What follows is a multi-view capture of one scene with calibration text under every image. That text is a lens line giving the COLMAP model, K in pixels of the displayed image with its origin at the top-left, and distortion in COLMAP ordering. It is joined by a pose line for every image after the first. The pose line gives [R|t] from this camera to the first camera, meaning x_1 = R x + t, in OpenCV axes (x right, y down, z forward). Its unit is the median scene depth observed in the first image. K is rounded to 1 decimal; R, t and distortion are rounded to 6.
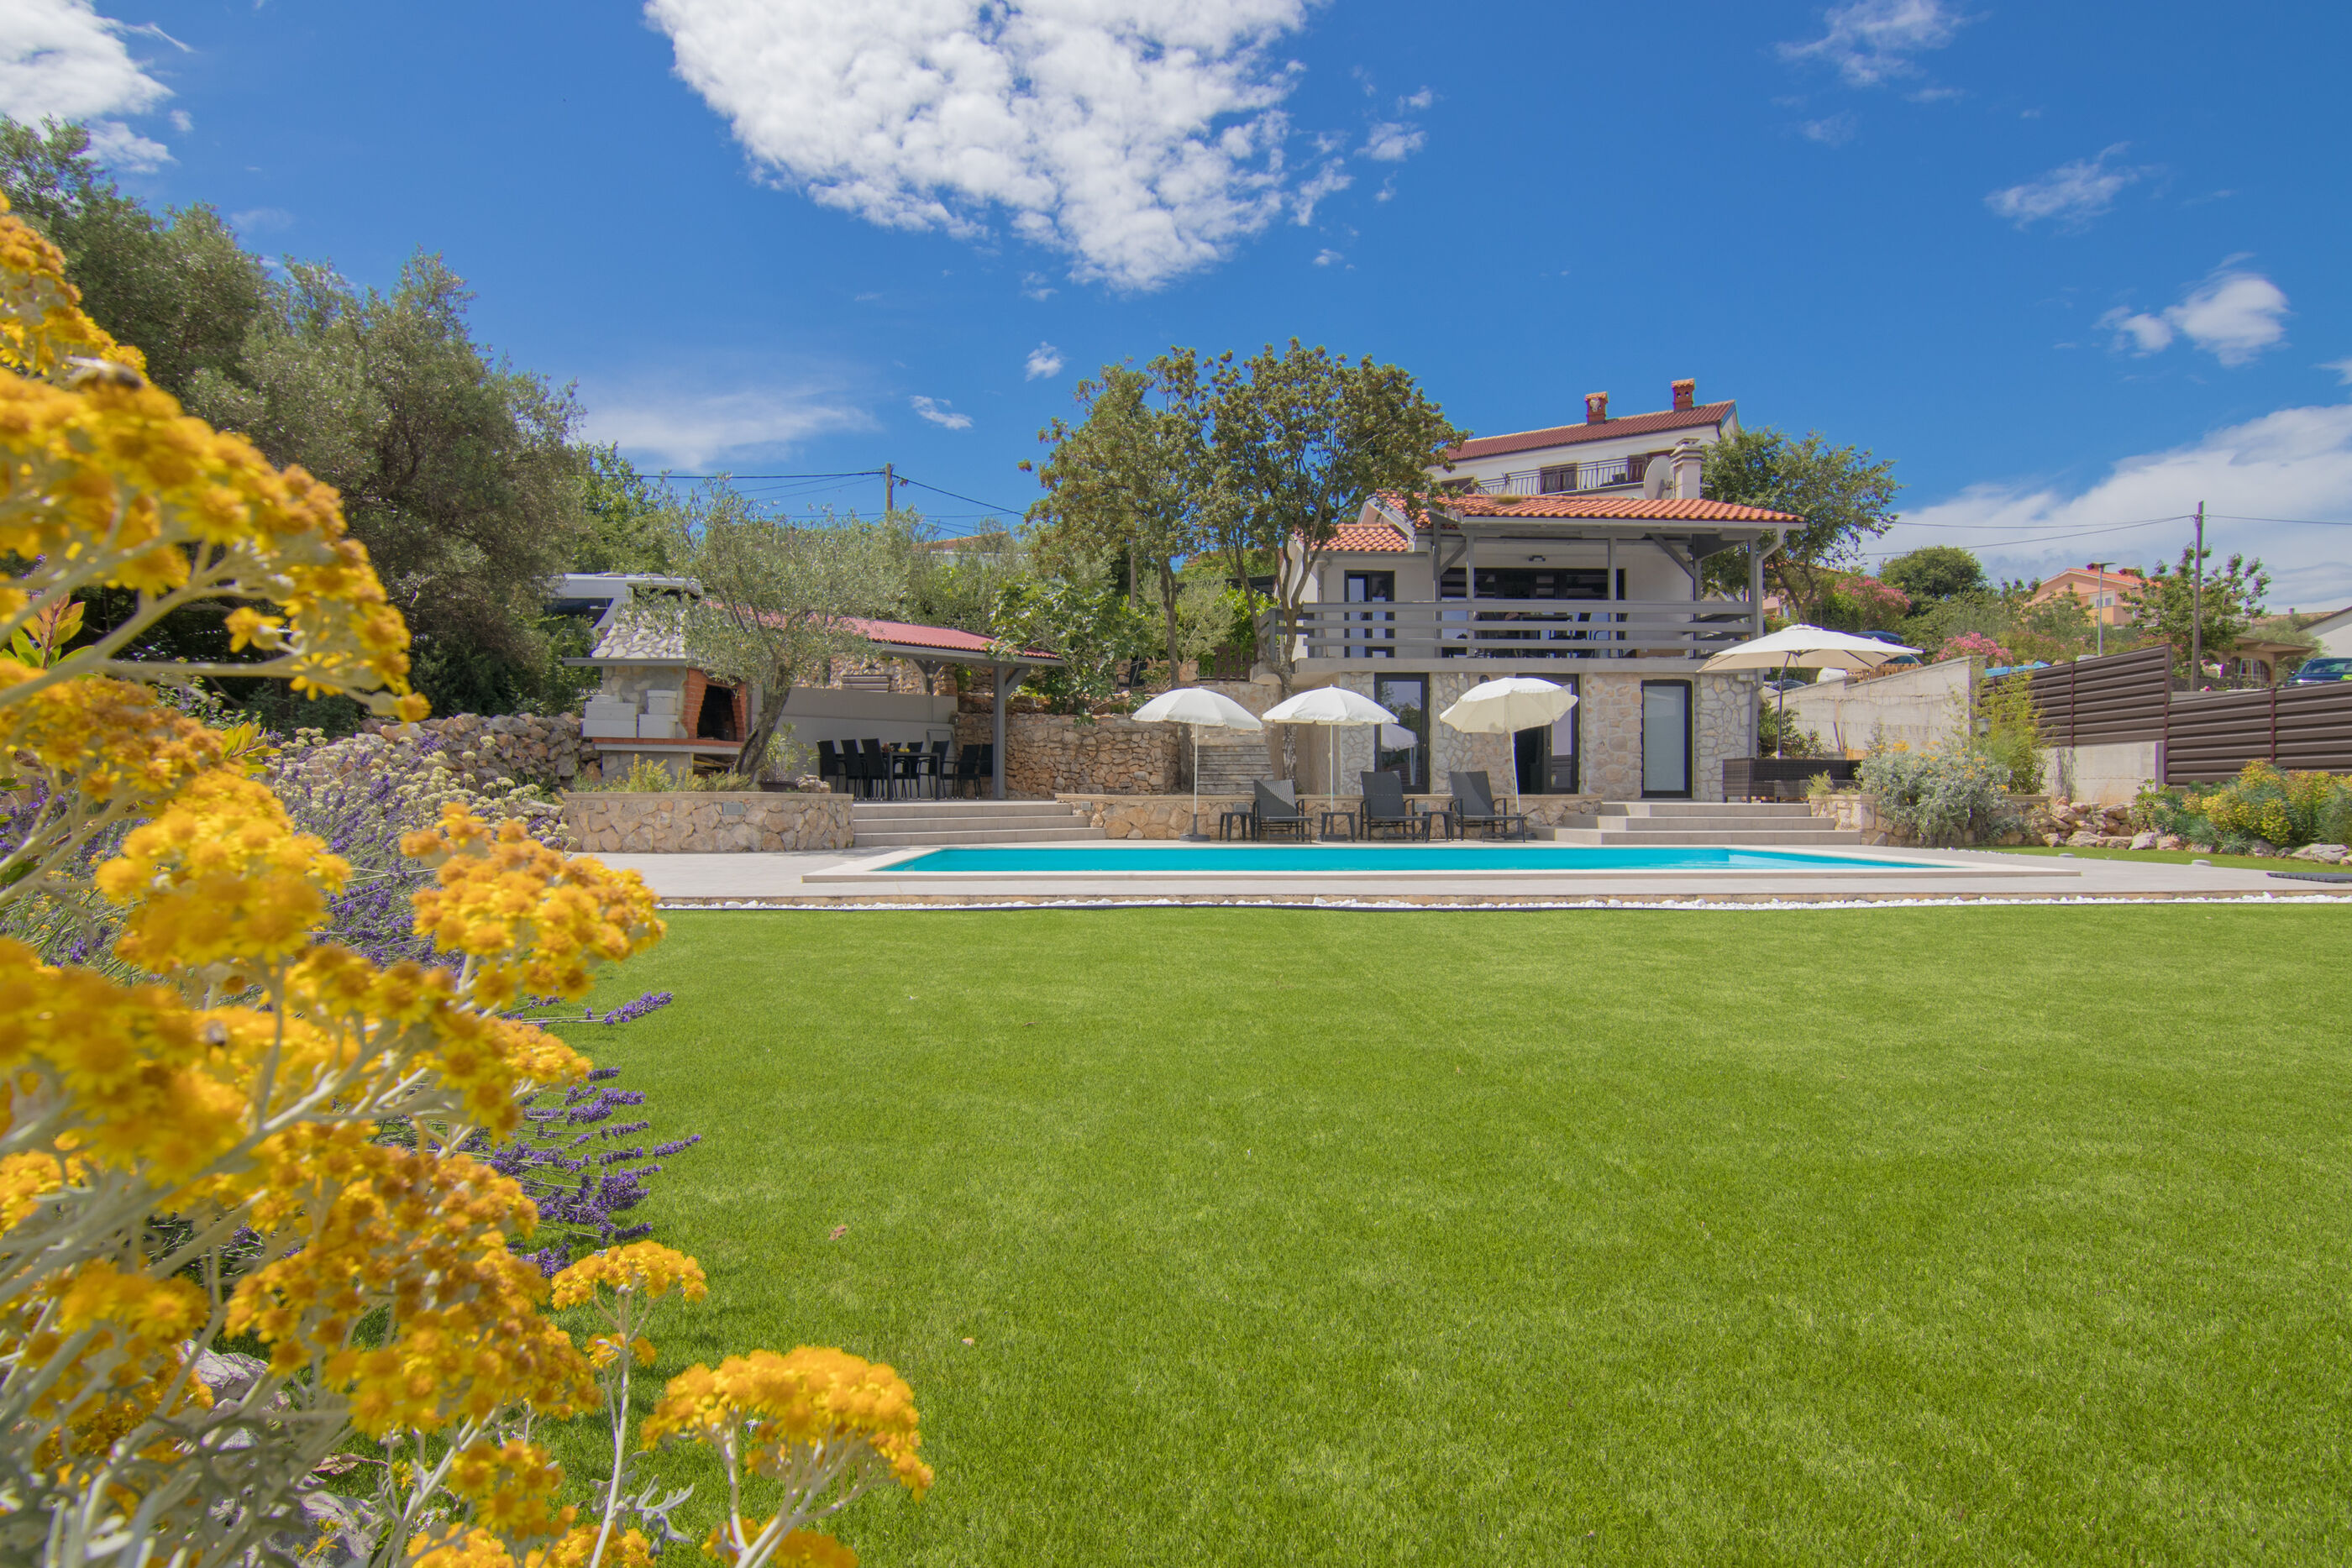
lens RADIAL K [[1214.5, 0, 1176.0], [0, 1214.5, 784.0], [0, 0, 1]] dist [-0.002867, -0.000851]
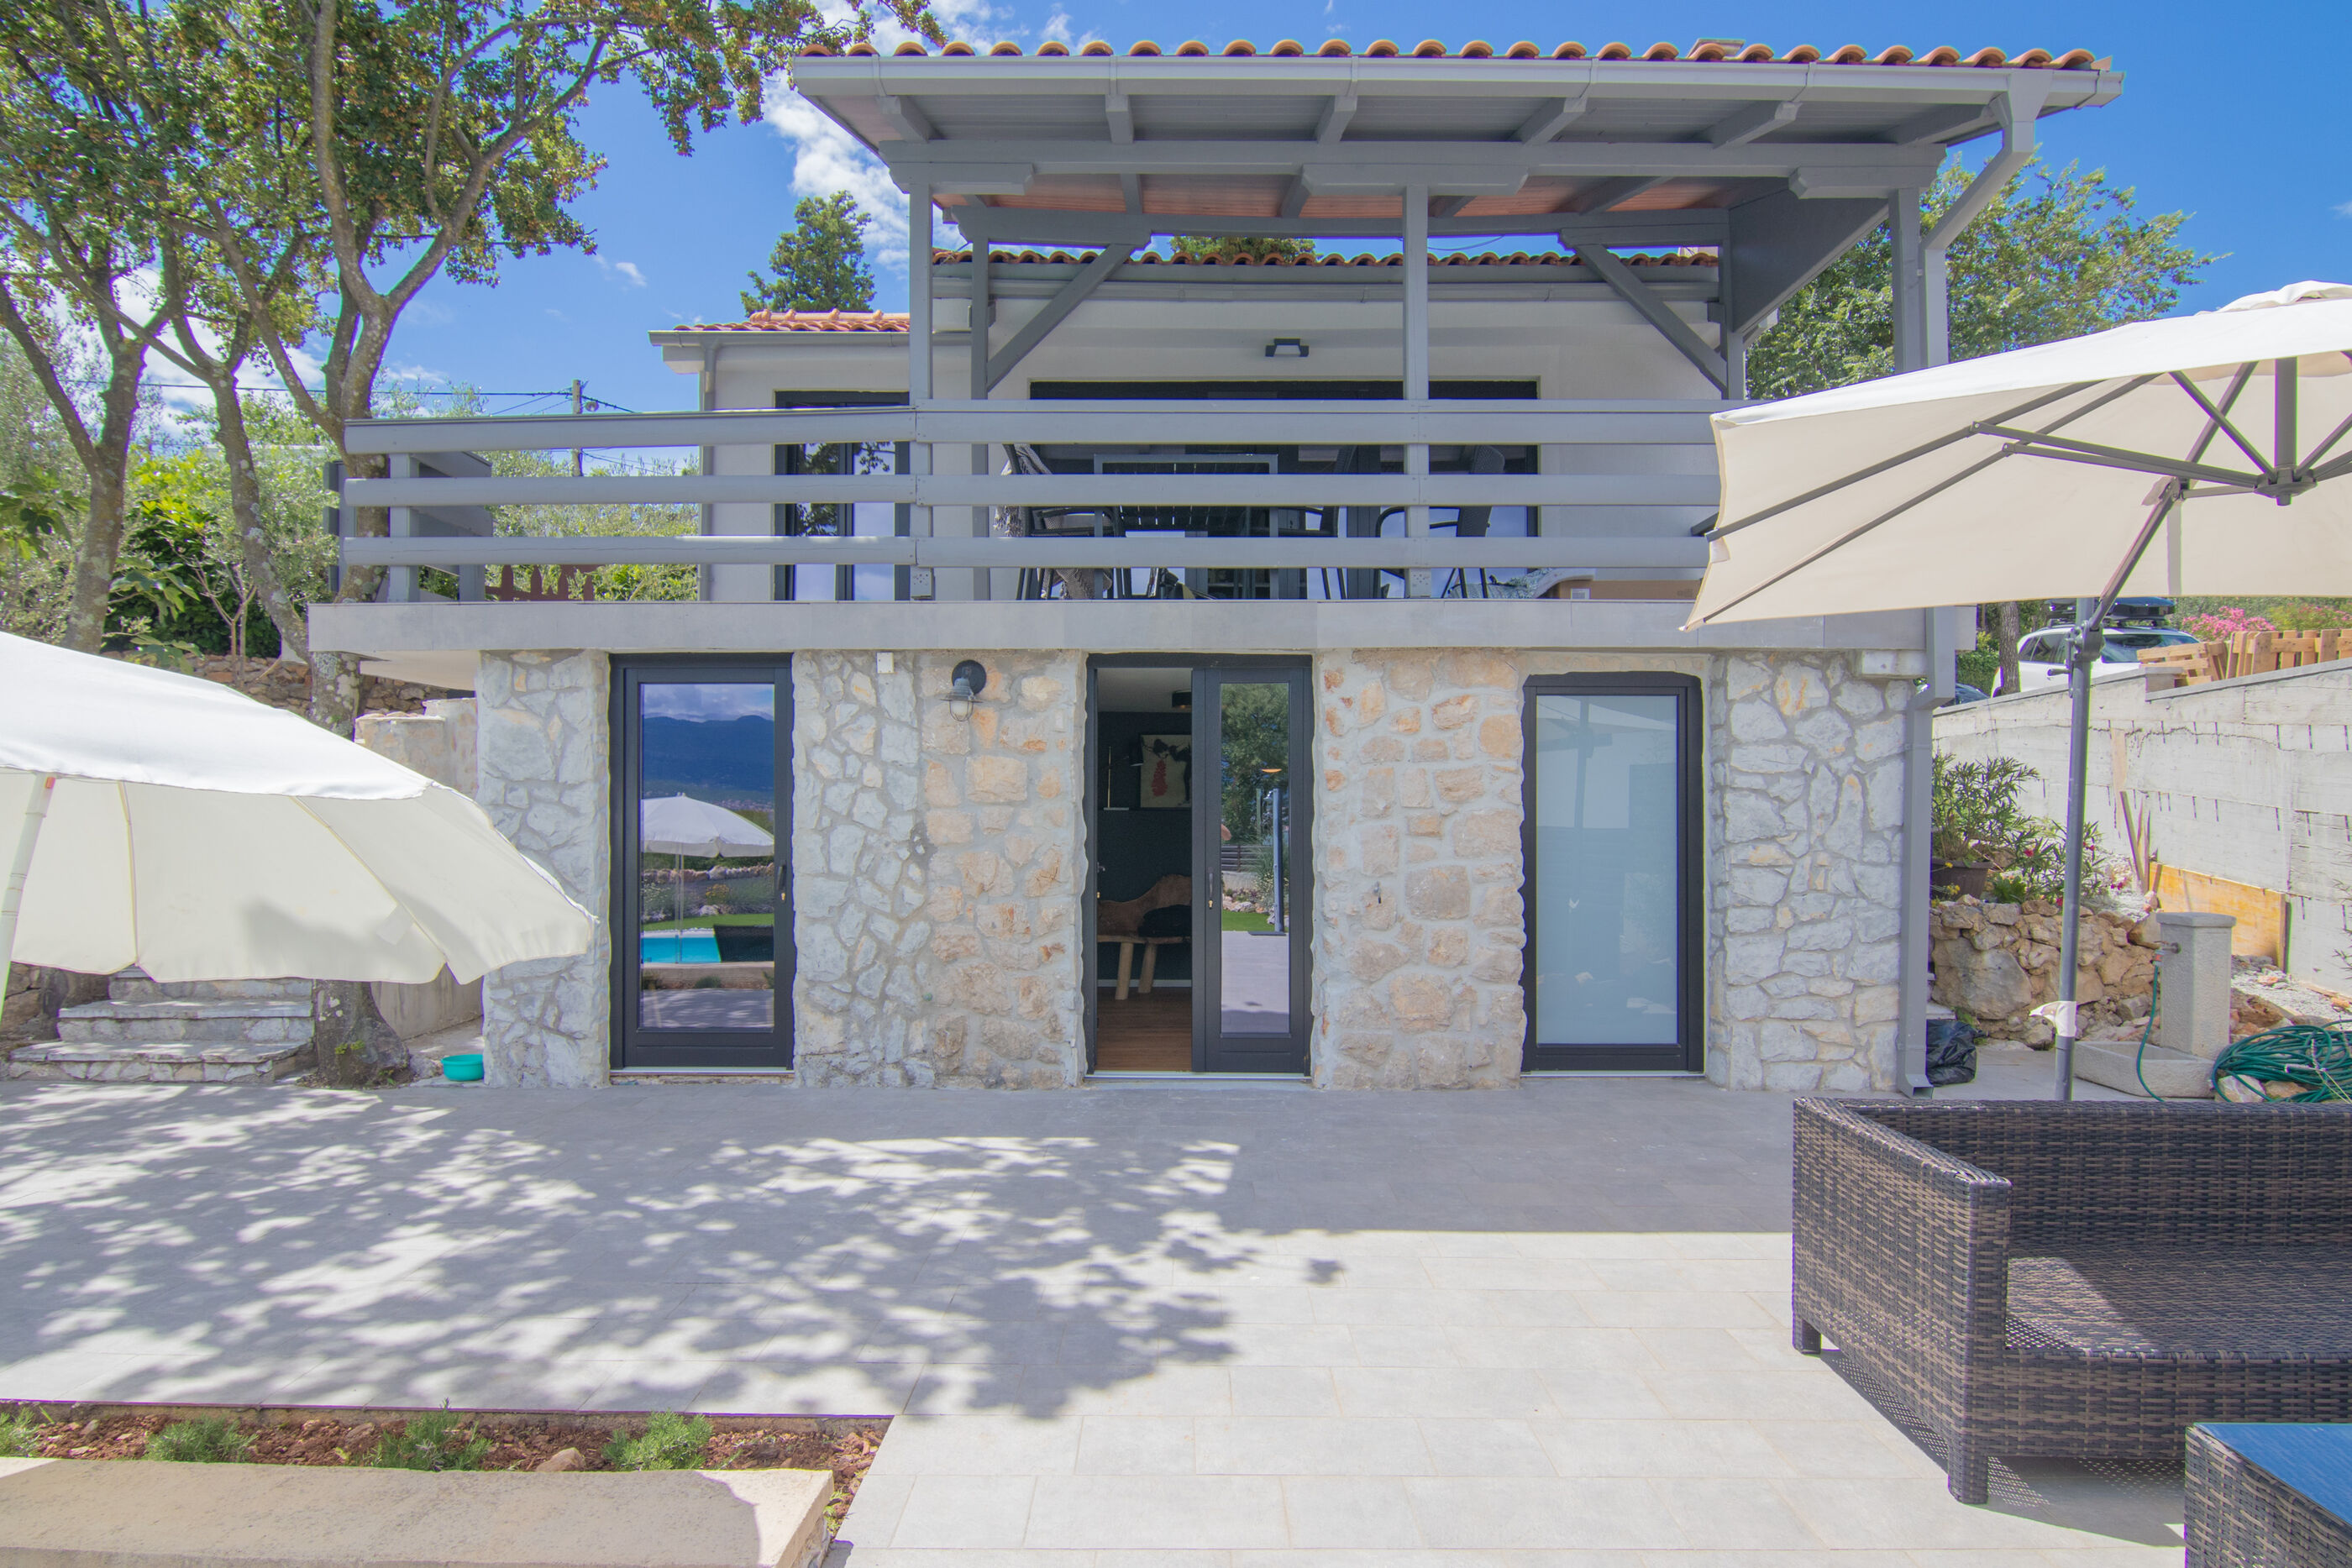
lens RADIAL K [[1243.2, 0, 1176.0], [0, 1243.2, 784.0], [0, 0, 1]] dist [-0.001959, -0.018503]
pose [[0.998114, 0.000191, -0.061391, 0.330908], [-0.000430, 0.999992, -0.003891, -0.060217], [0.061390, 0.003910, 0.998106, 0.722937]]
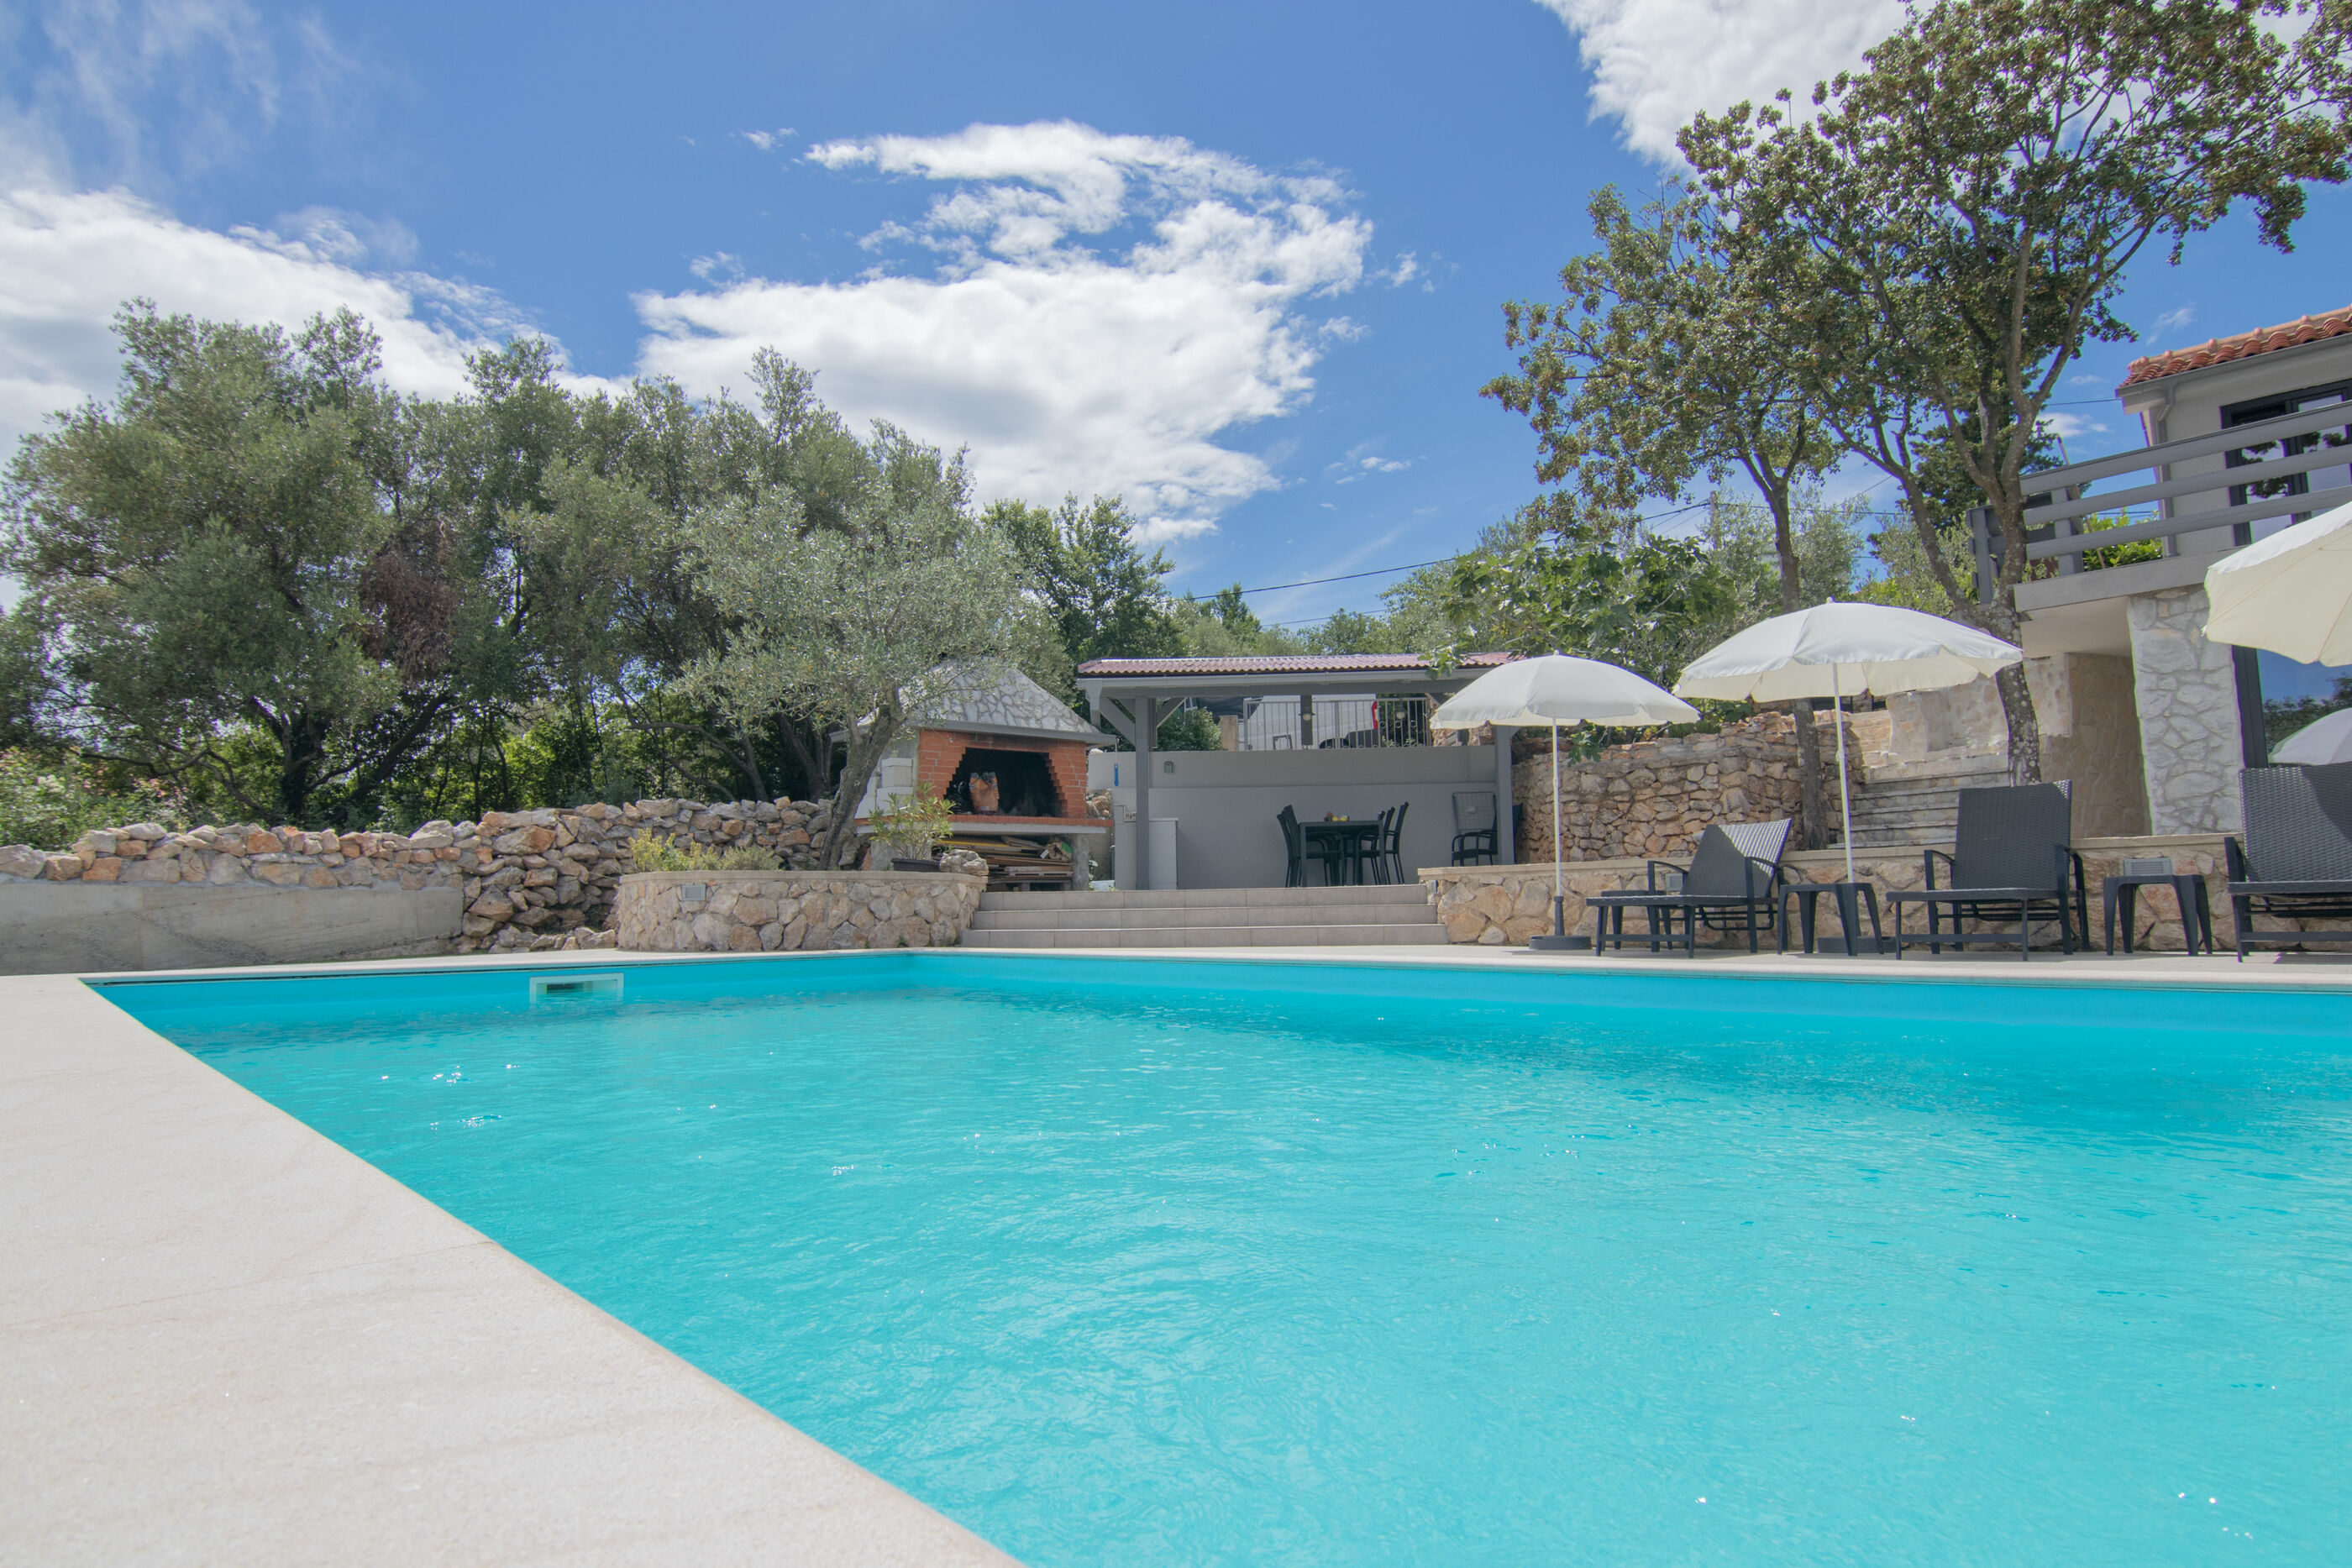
lens RADIAL K [[1214.5, 0, 1176.0], [0, 1214.5, 784.0], [0, 0, 1]] dist [-0.002867, -0.000851]
pose [[0.672984, -0.087866, -0.734420, 0.232193], [0.021209, 0.994803, -0.099583, 0.020300], [0.739353, 0.051442, 0.671350, 0.417065]]
